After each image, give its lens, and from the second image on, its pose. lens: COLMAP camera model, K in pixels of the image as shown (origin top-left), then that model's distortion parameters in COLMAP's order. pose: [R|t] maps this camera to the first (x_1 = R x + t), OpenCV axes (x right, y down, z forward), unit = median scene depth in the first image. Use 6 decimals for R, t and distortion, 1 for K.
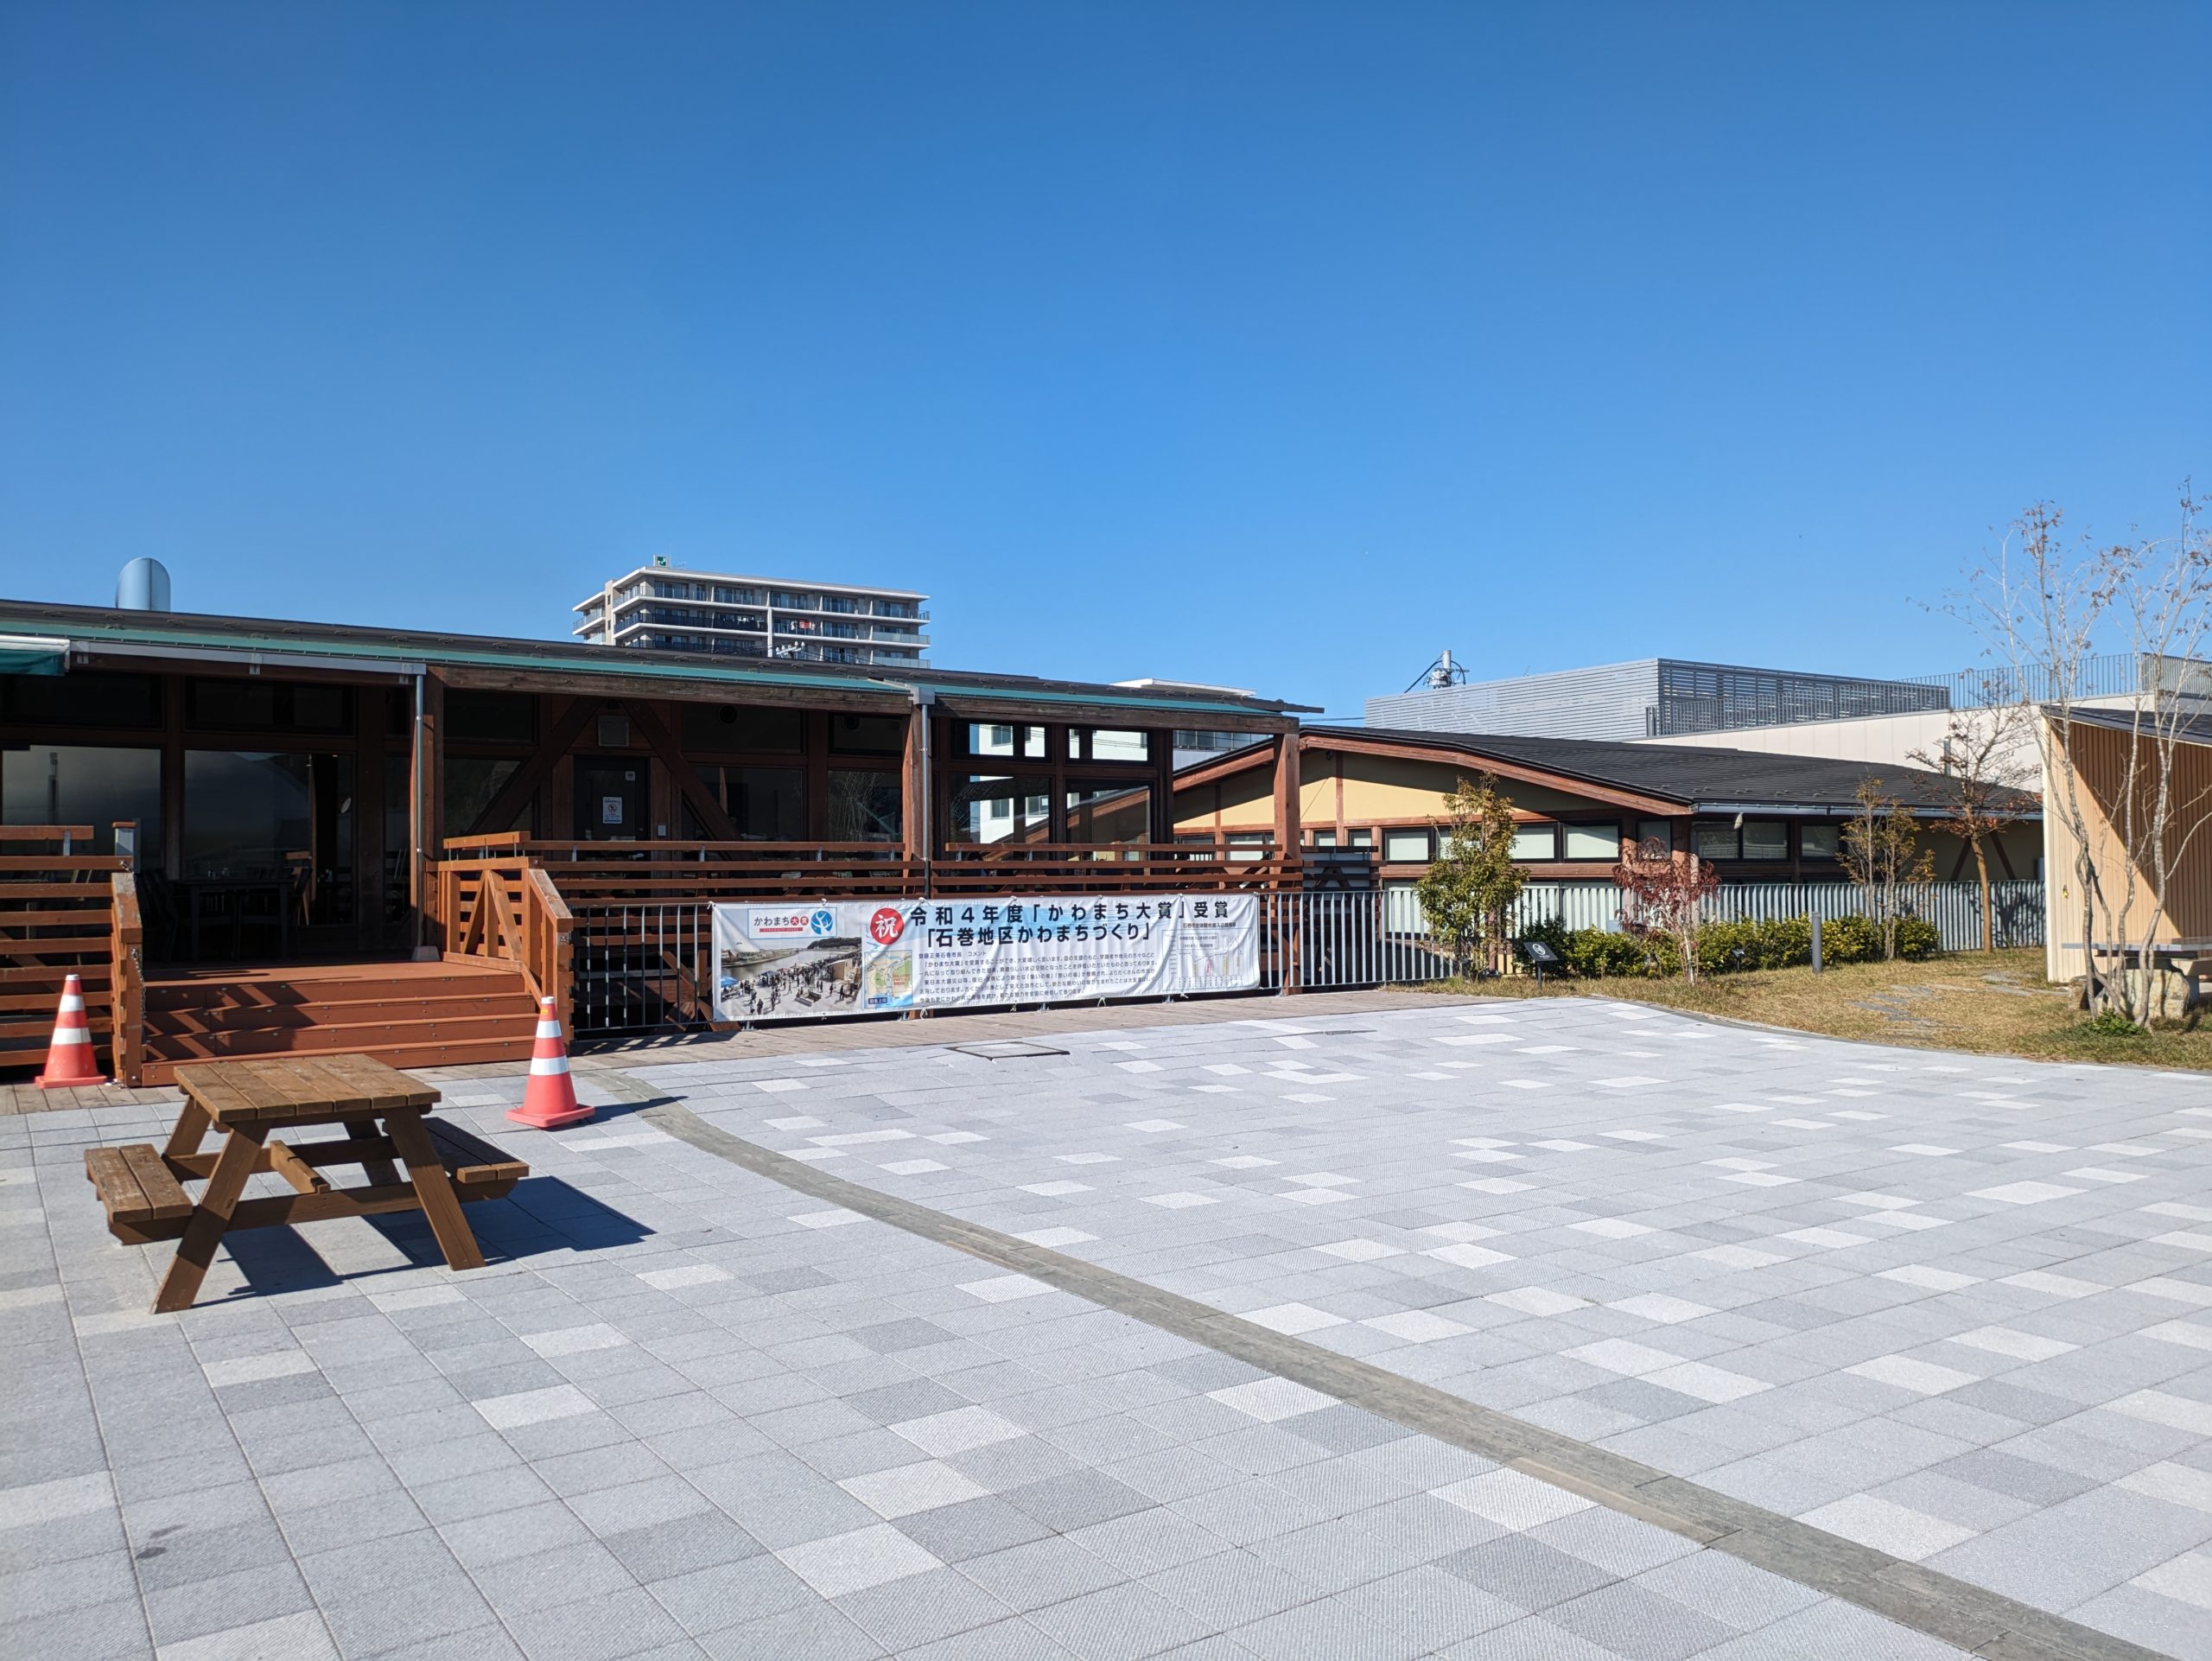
lens RADIAL K [[1655.7, 0, 1106.6], [0, 1655.7, 833.3], [0, 0, 1]] dist [0.065228, 0.000401]
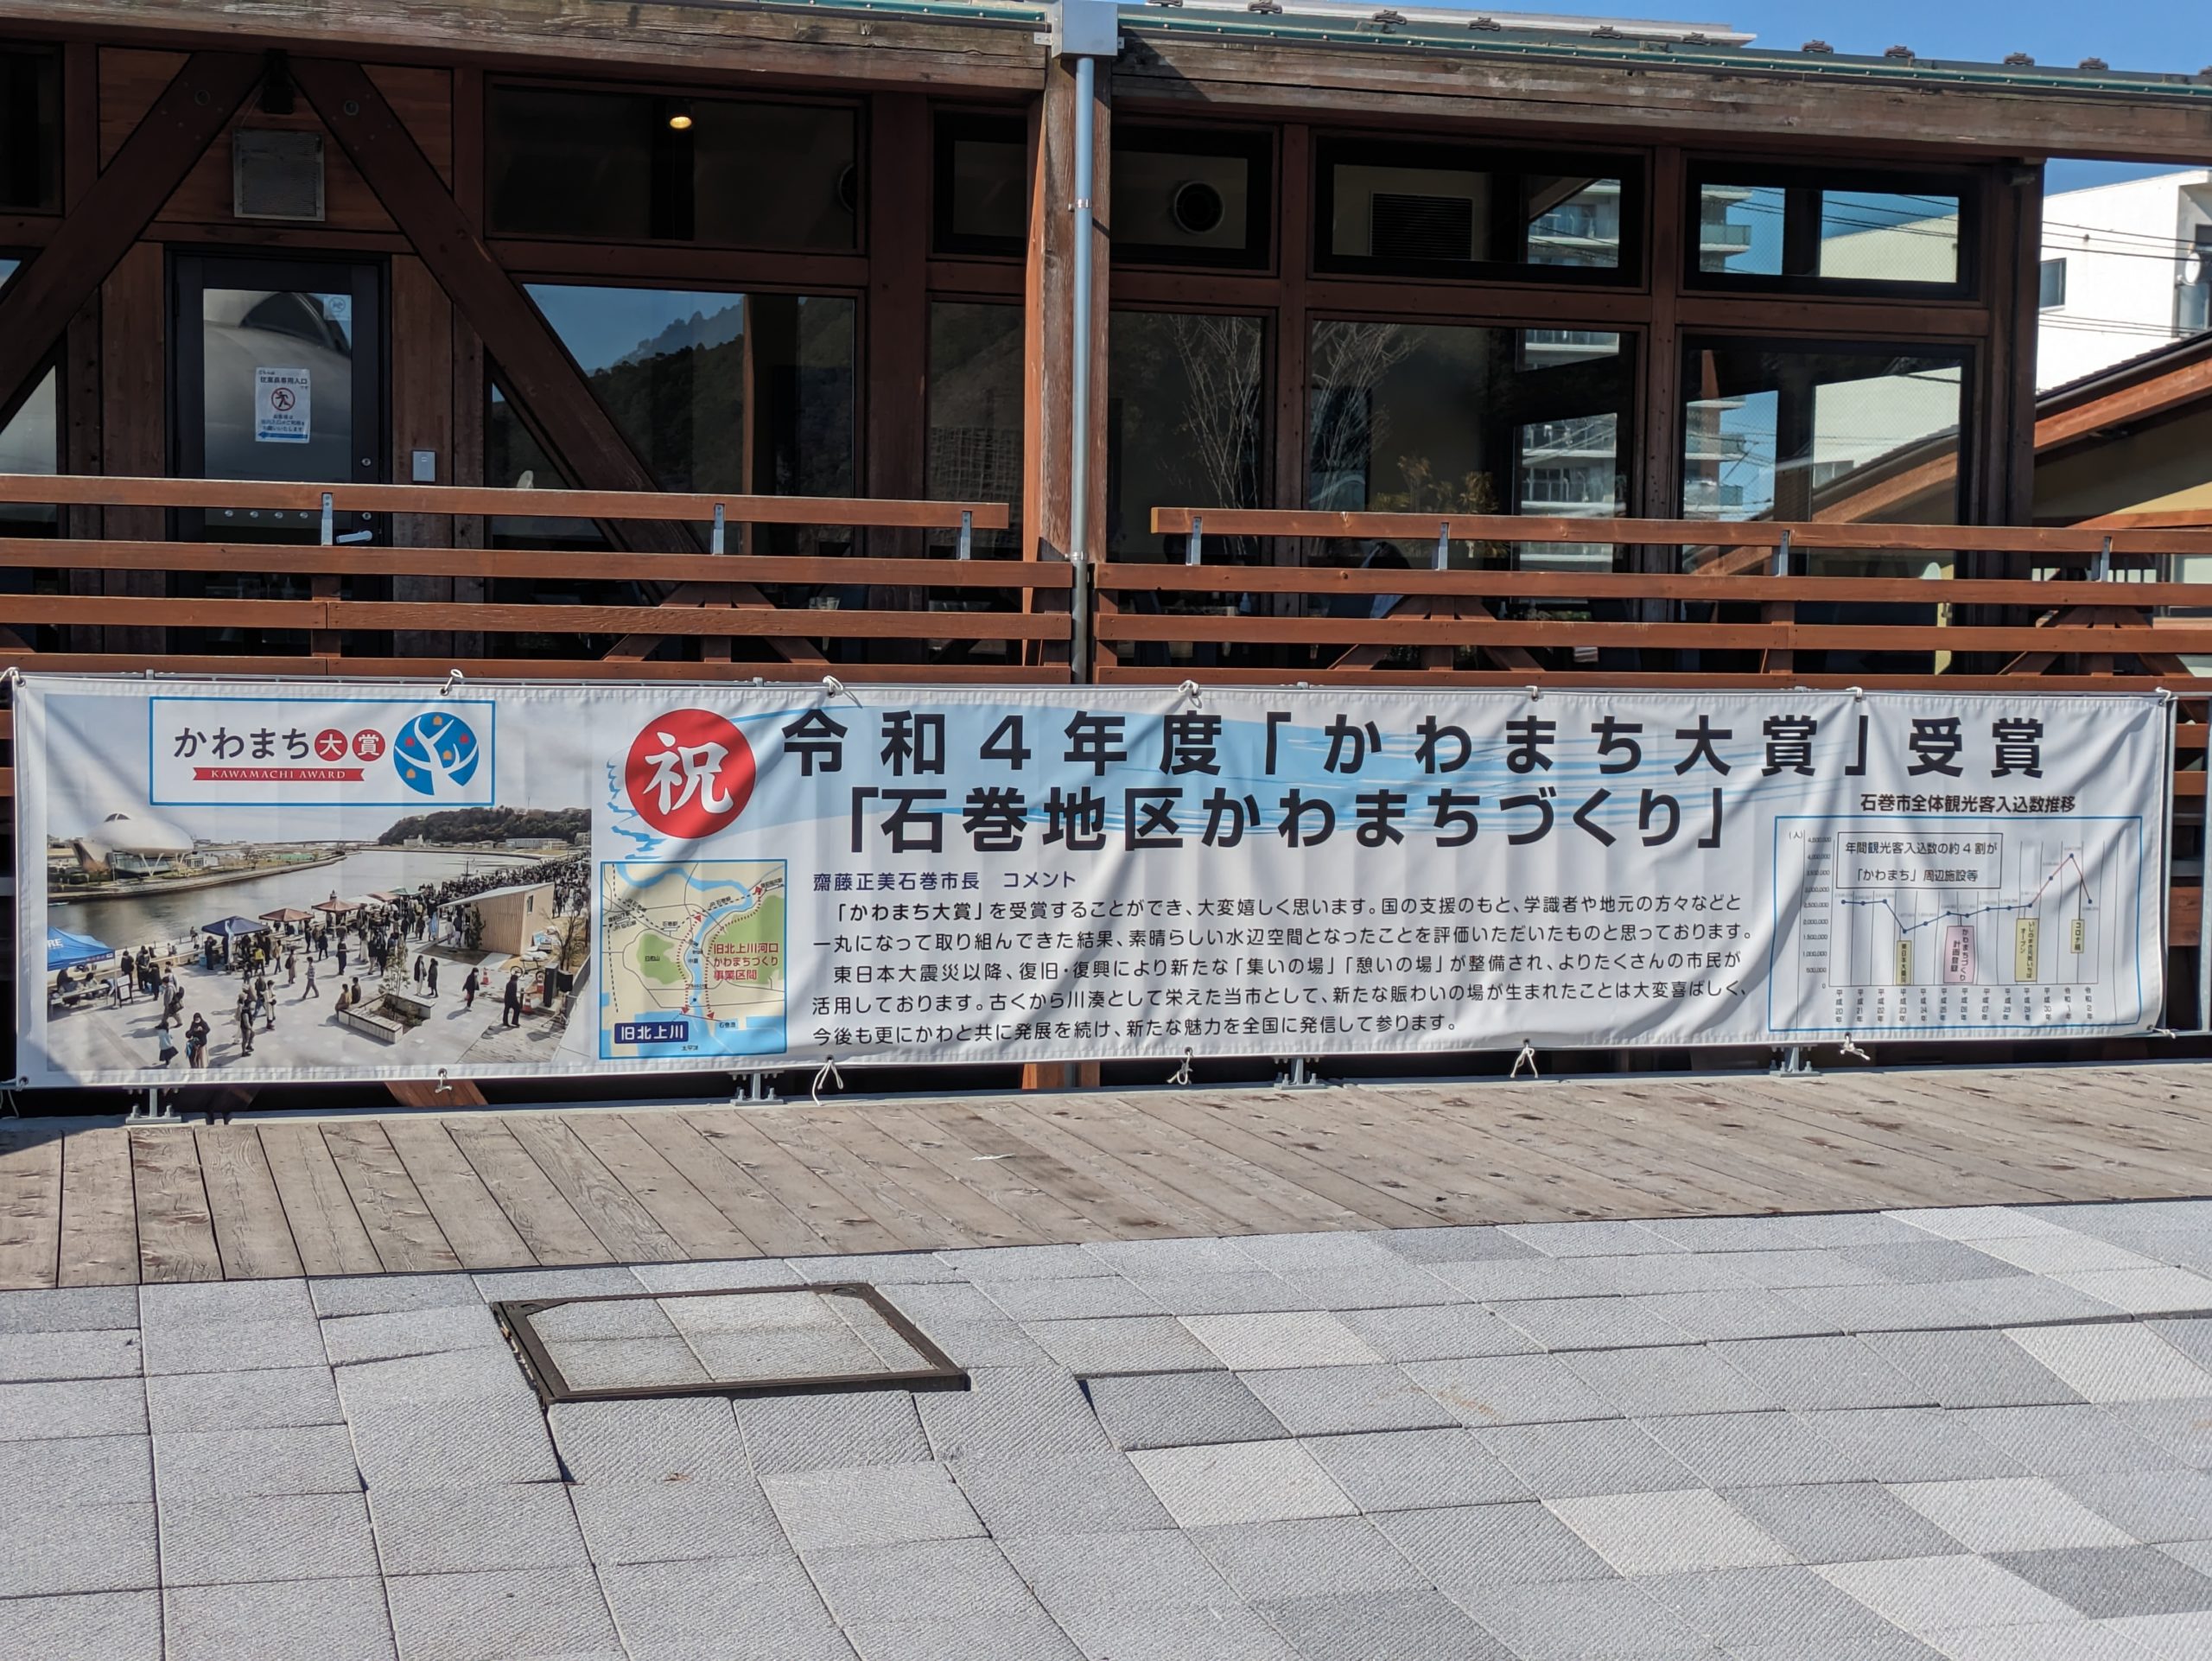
lens RADIAL K [[3264.6, 0, 1105.3], [0, 3264.6, 826.9], [0, 0, 1]] dist [0.061517, 0.000000]
pose [[0.948901, 0.041130, -0.312881, 0.105576], [-0.014527, 0.996112, 0.086890, 0.014684], [0.315238, -0.077905, 0.945810, 0.468380]]
